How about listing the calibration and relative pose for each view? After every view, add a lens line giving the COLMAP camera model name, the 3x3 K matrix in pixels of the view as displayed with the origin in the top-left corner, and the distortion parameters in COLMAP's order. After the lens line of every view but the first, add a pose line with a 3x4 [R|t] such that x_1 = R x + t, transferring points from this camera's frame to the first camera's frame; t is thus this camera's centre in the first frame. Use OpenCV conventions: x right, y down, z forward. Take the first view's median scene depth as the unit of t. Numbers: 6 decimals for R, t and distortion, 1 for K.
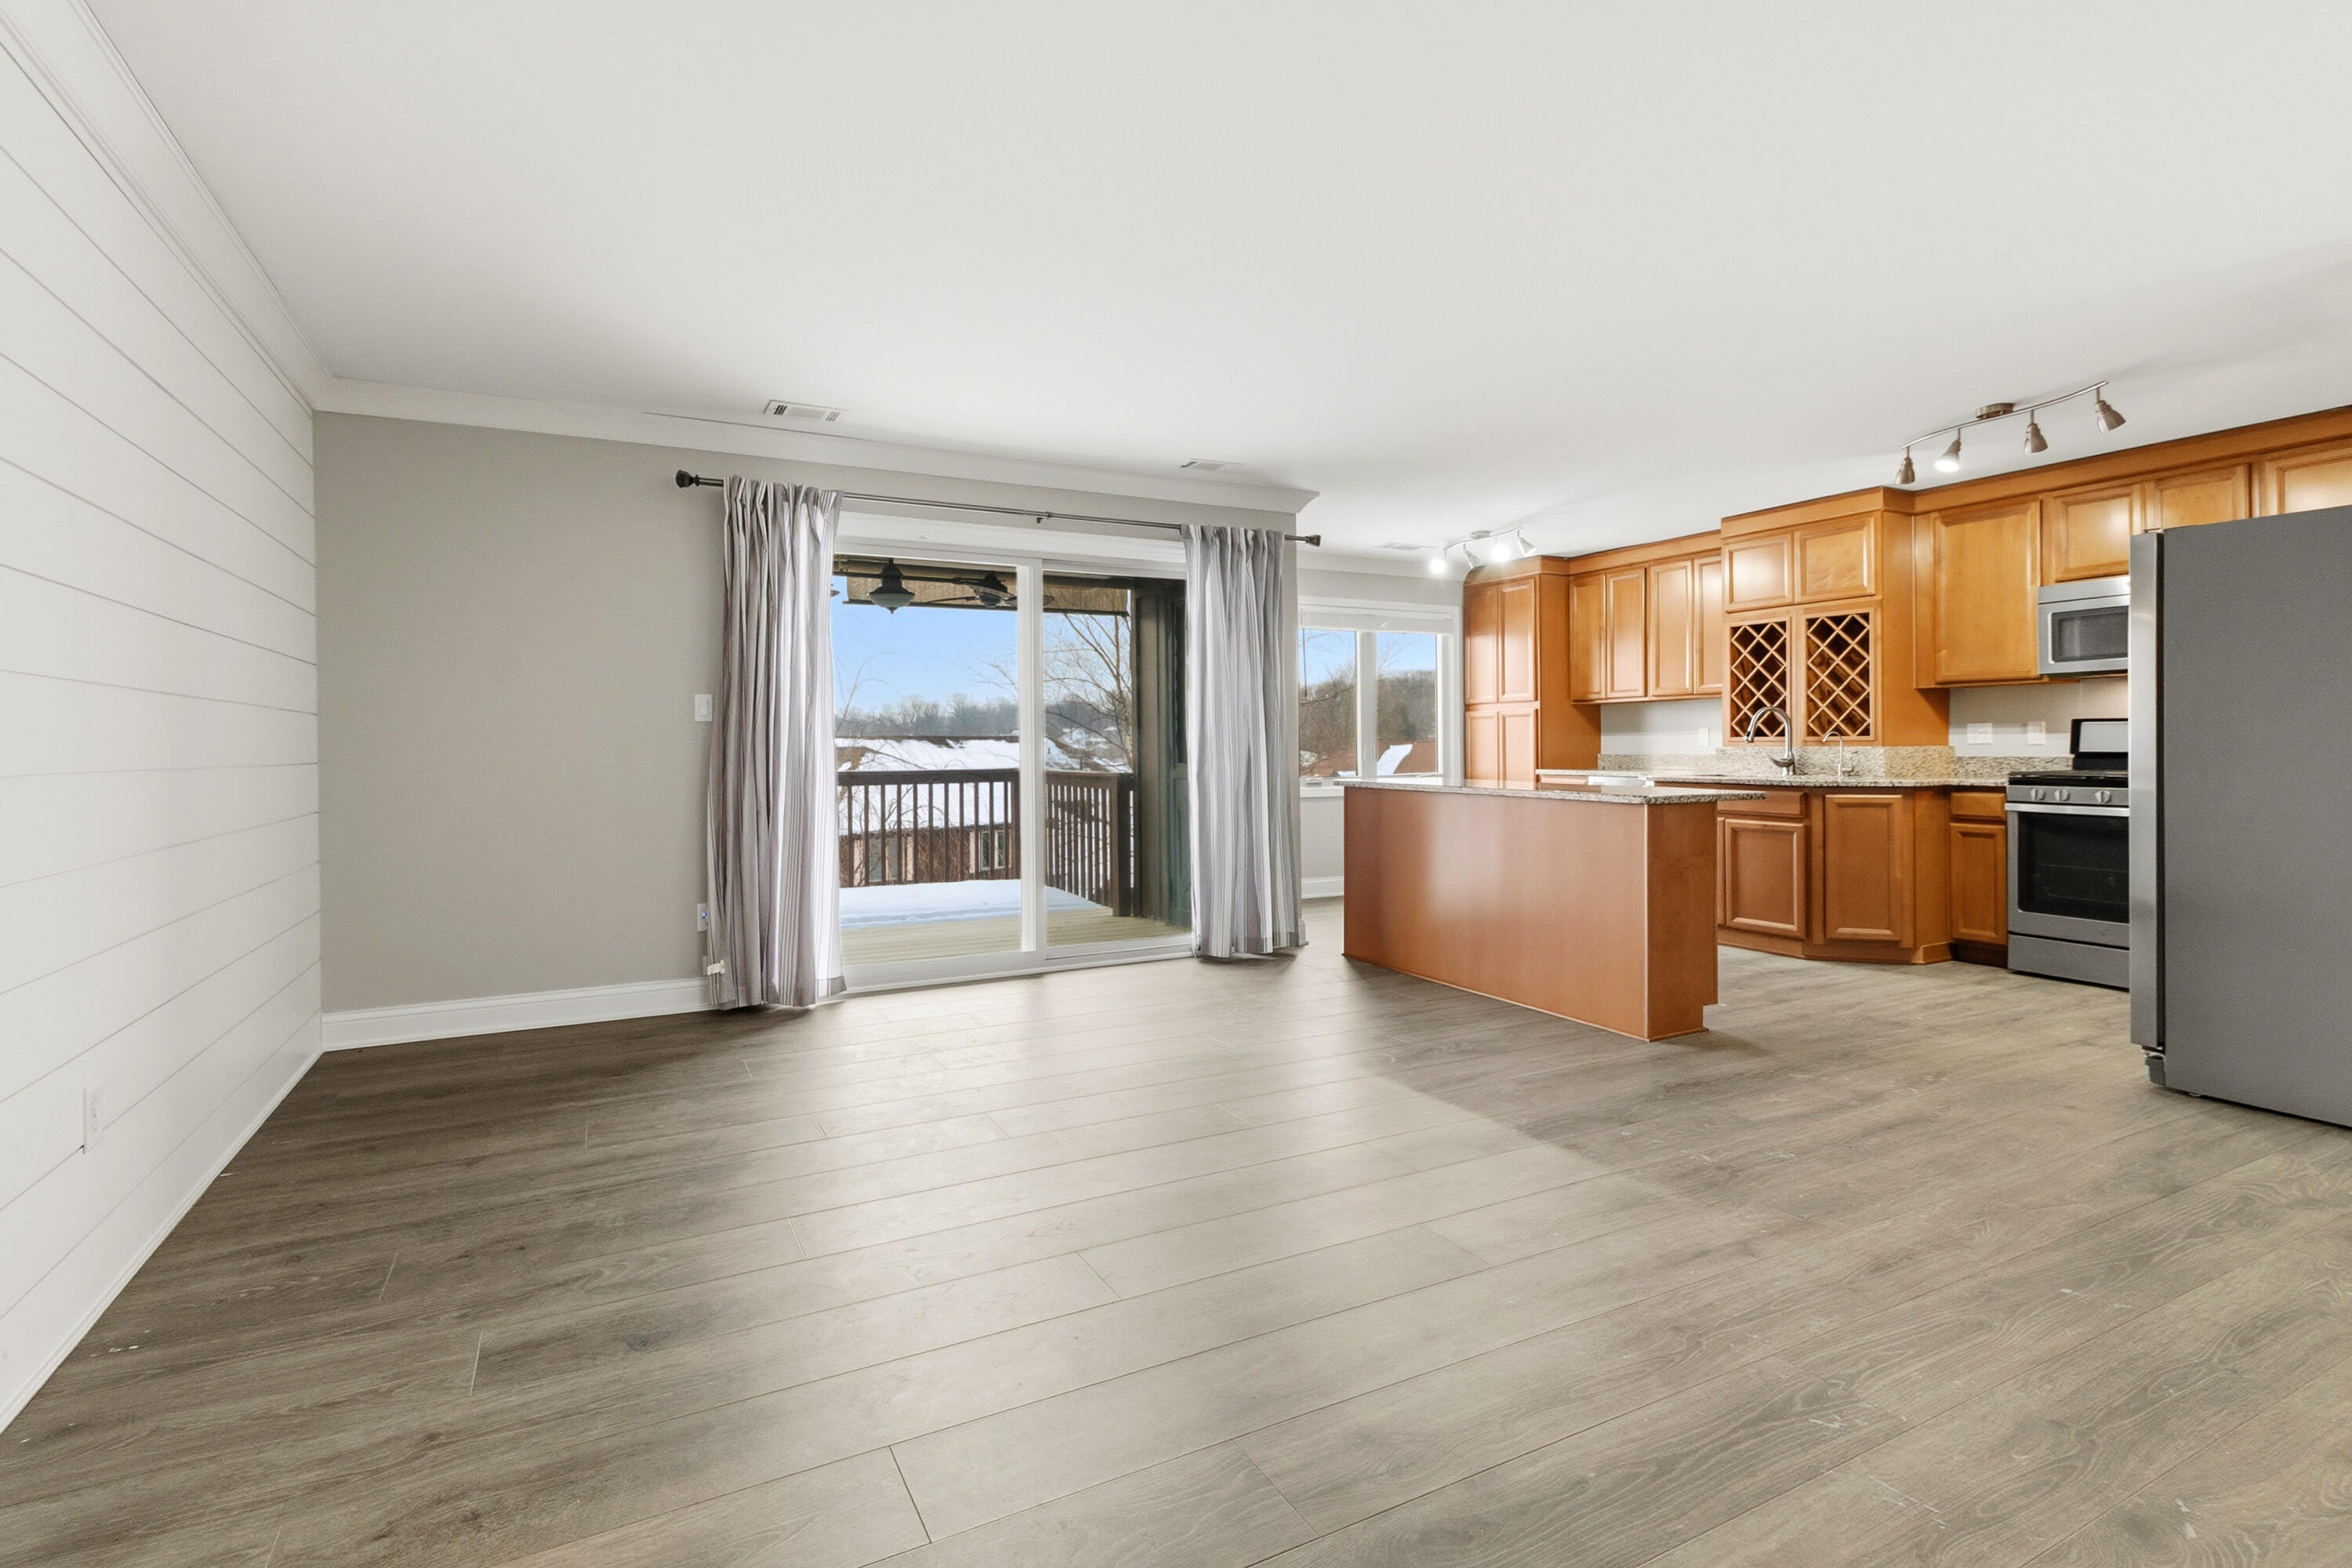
lens RADIAL K [[1116.8, 0, 1174.2], [0, 1116.8, 746.2], [0, 0, 1]] dist [0.004373, 0.000765]
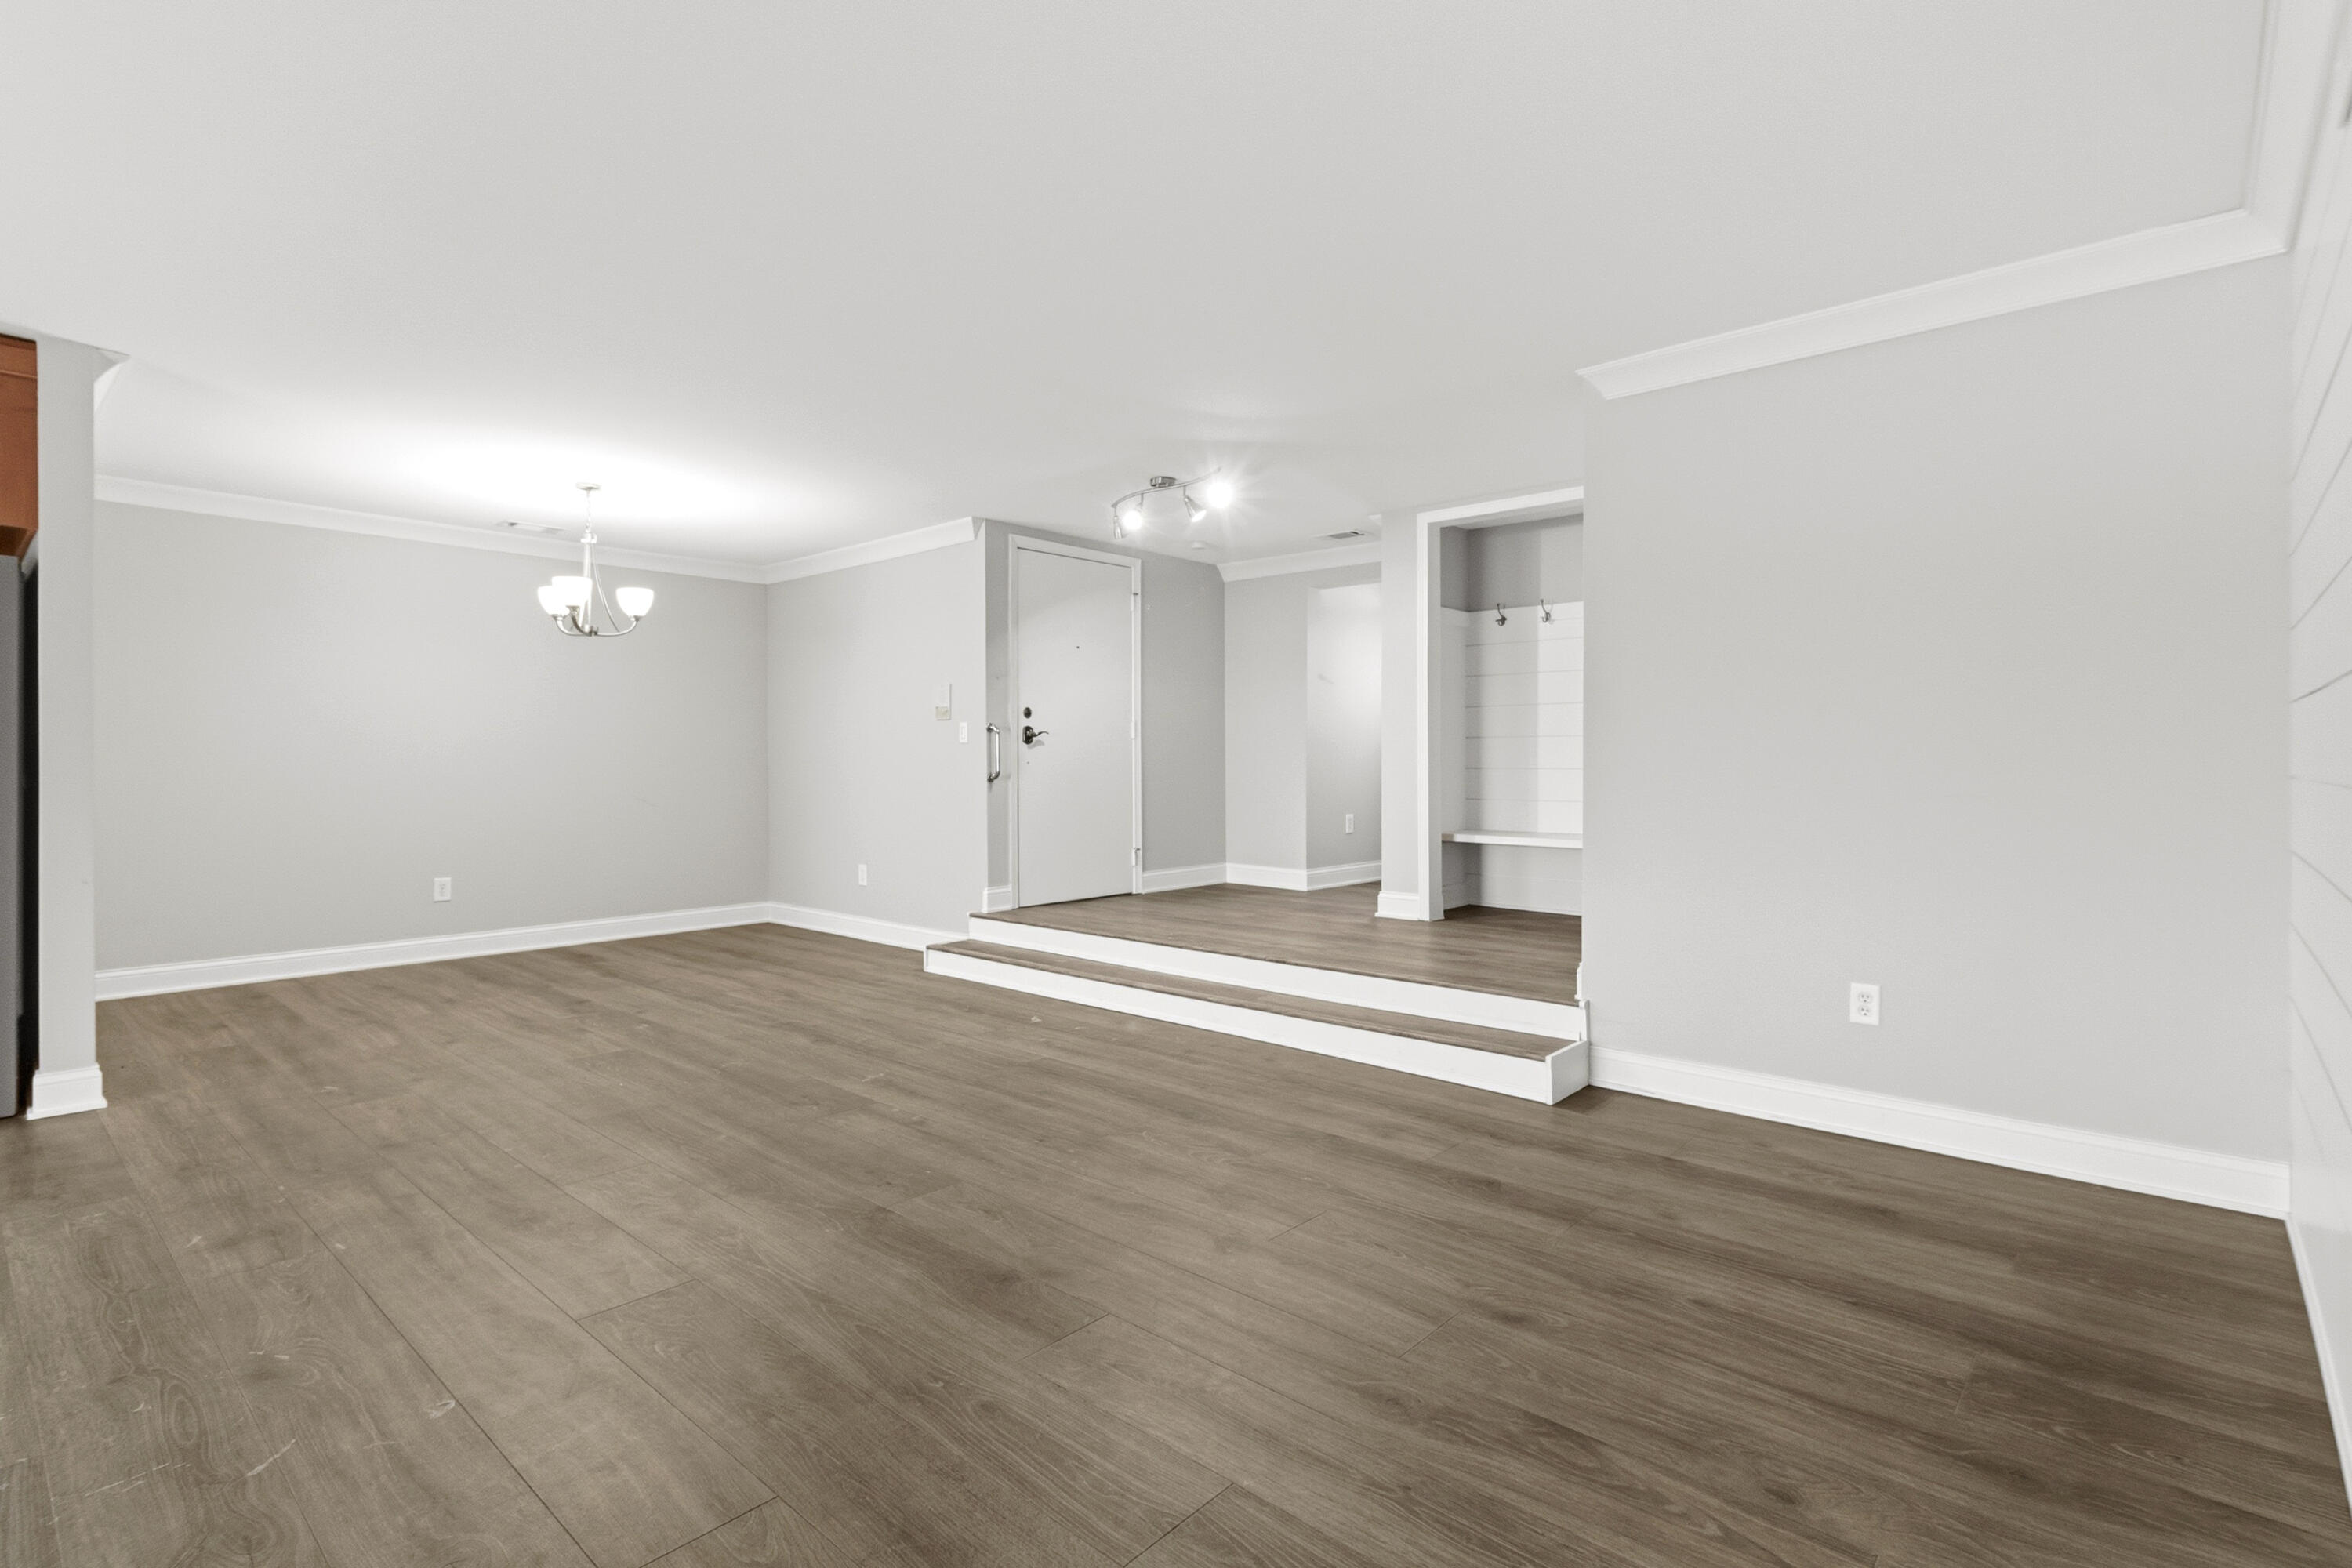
lens RADIAL K [[1124.8, 0, 1170.9], [0, 1124.8, 759.5], [0, 0, 1]] dist [0.005604, 0.000866]
pose [[-0.342981, 0.009120, 0.939298, -0.192541], [0.003753, 0.999958, -0.008339, 0.000514], [-0.939335, 0.000665, -0.343001, 0.123132]]
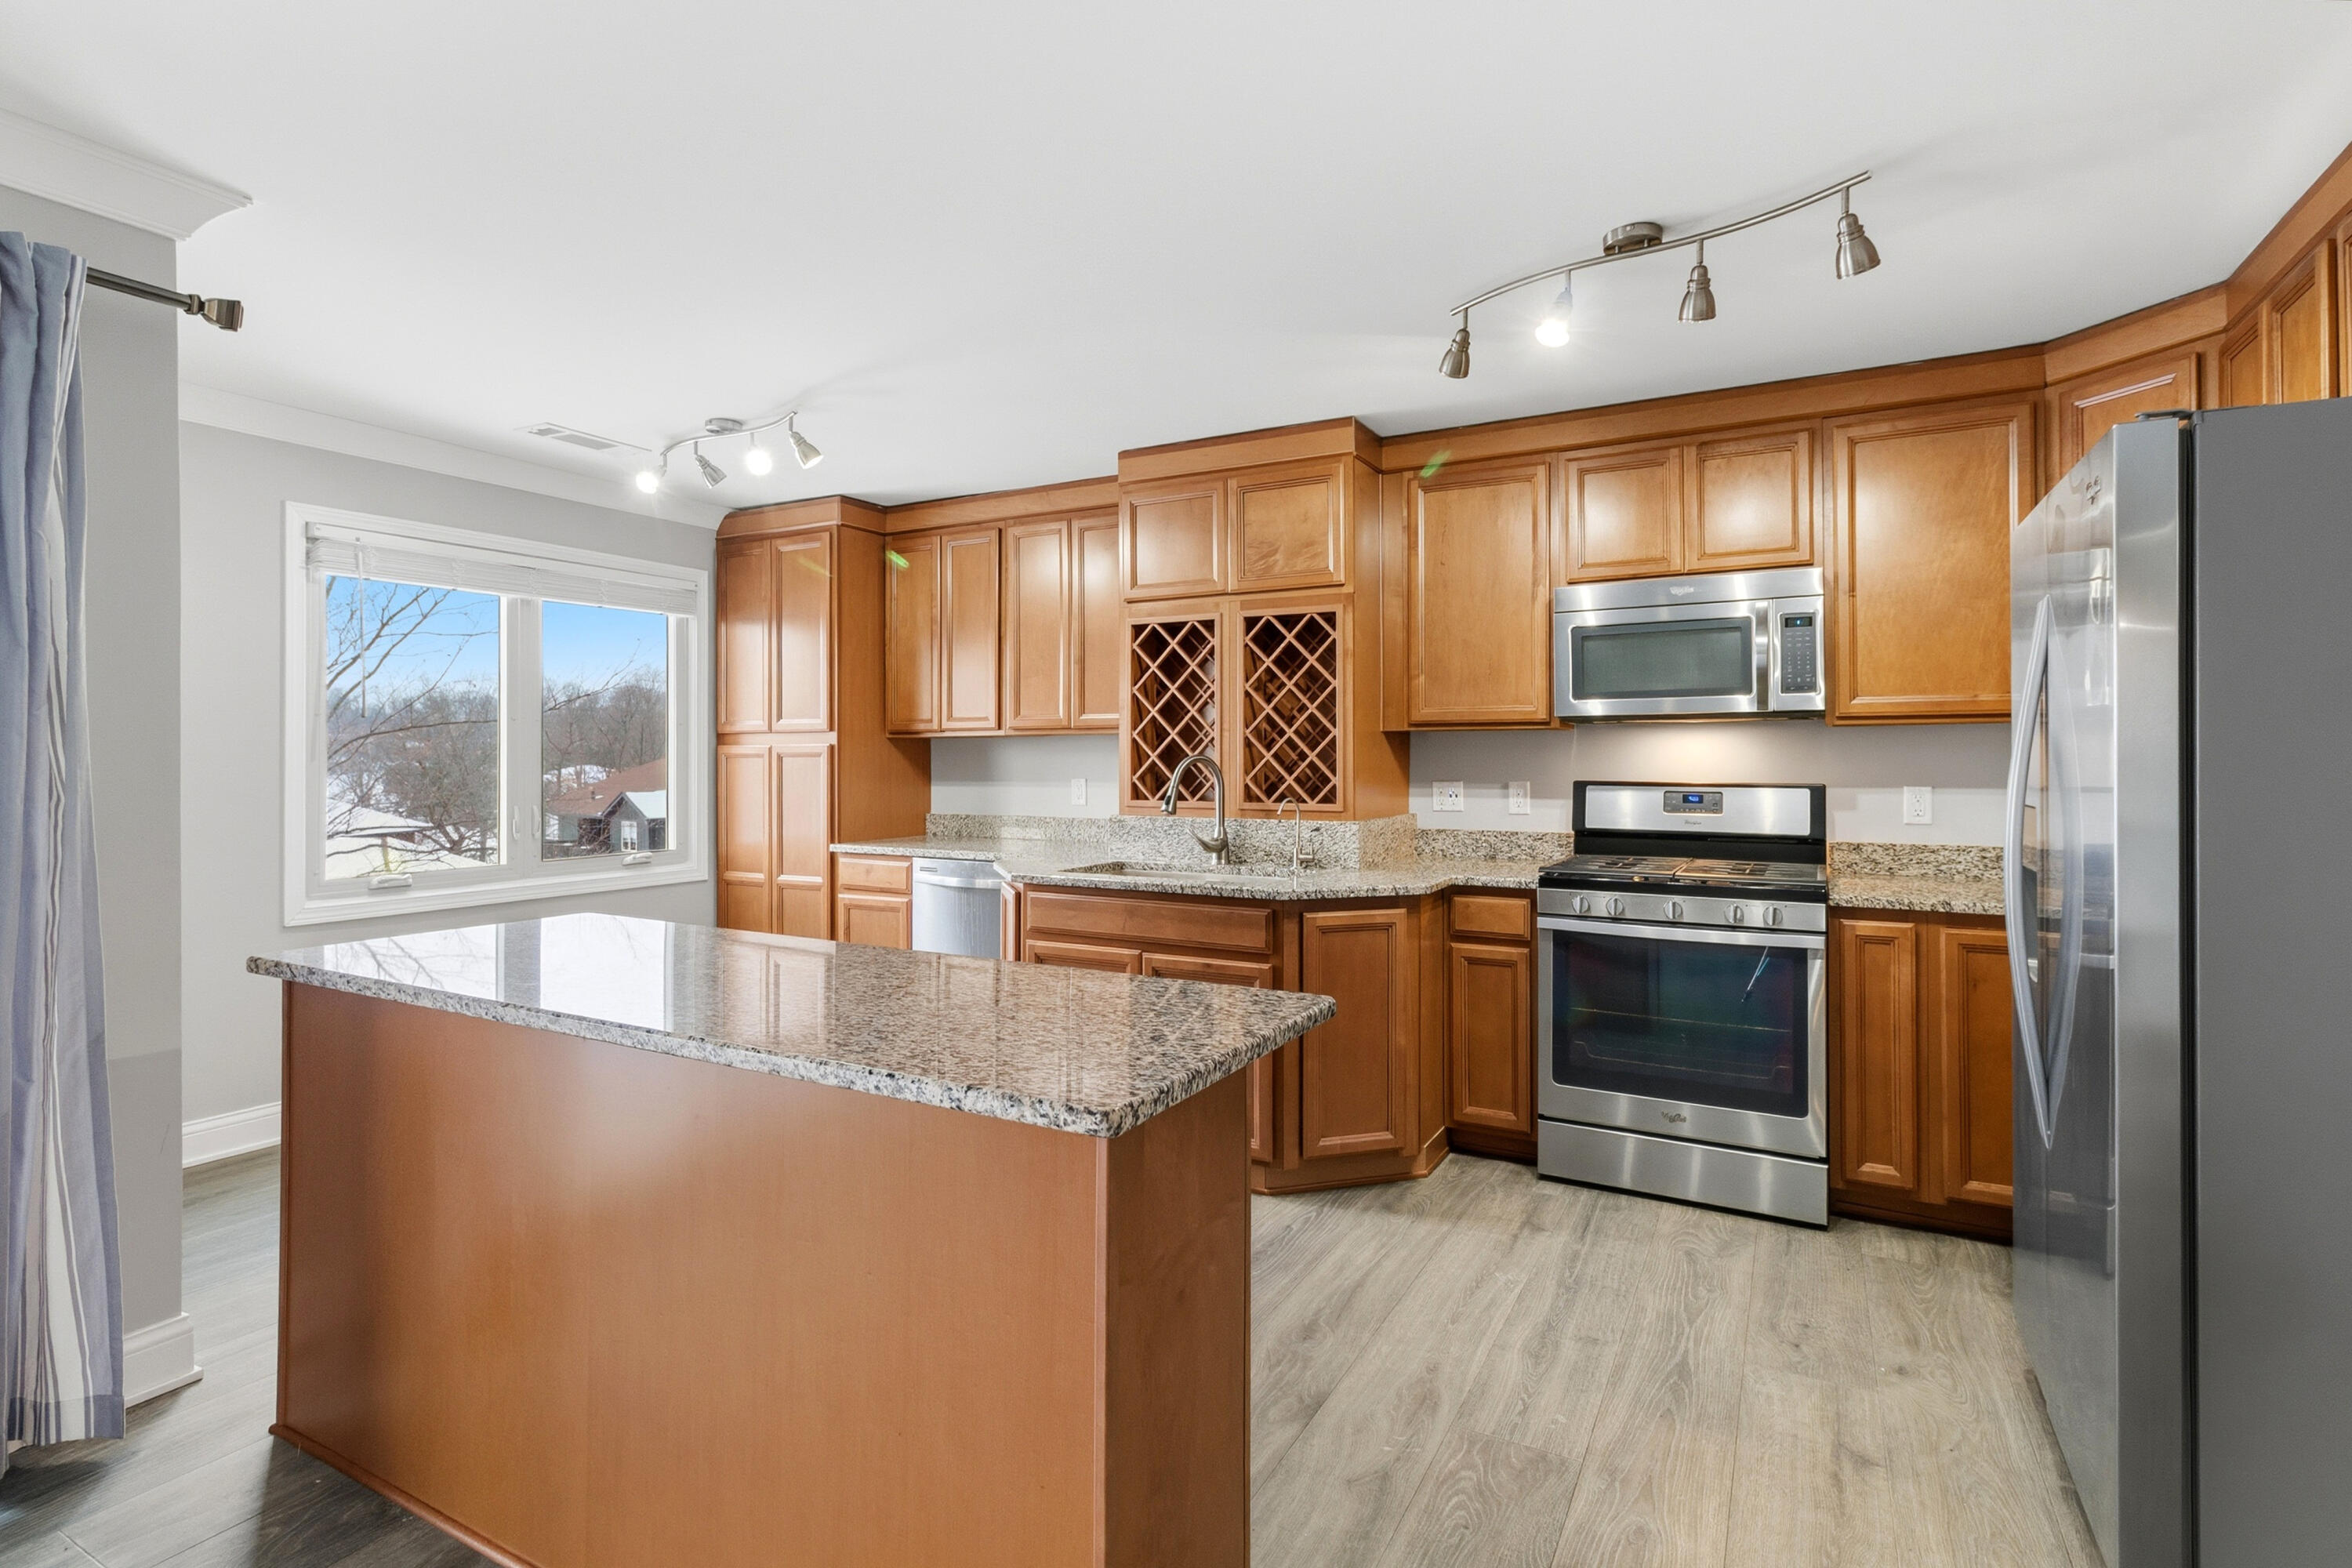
lens RADIAL K [[1138.9, 0, 1171.2], [0, 1138.9, 755.3], [0, 0, 1]] dist [0.003455, 0.001277]
pose [[0.835297, 0.004990, 0.549776, 0.183000], [-0.003213, 0.999986, -0.004195, -0.034163], [-0.549789, 0.001737, 0.835302, 0.505023]]
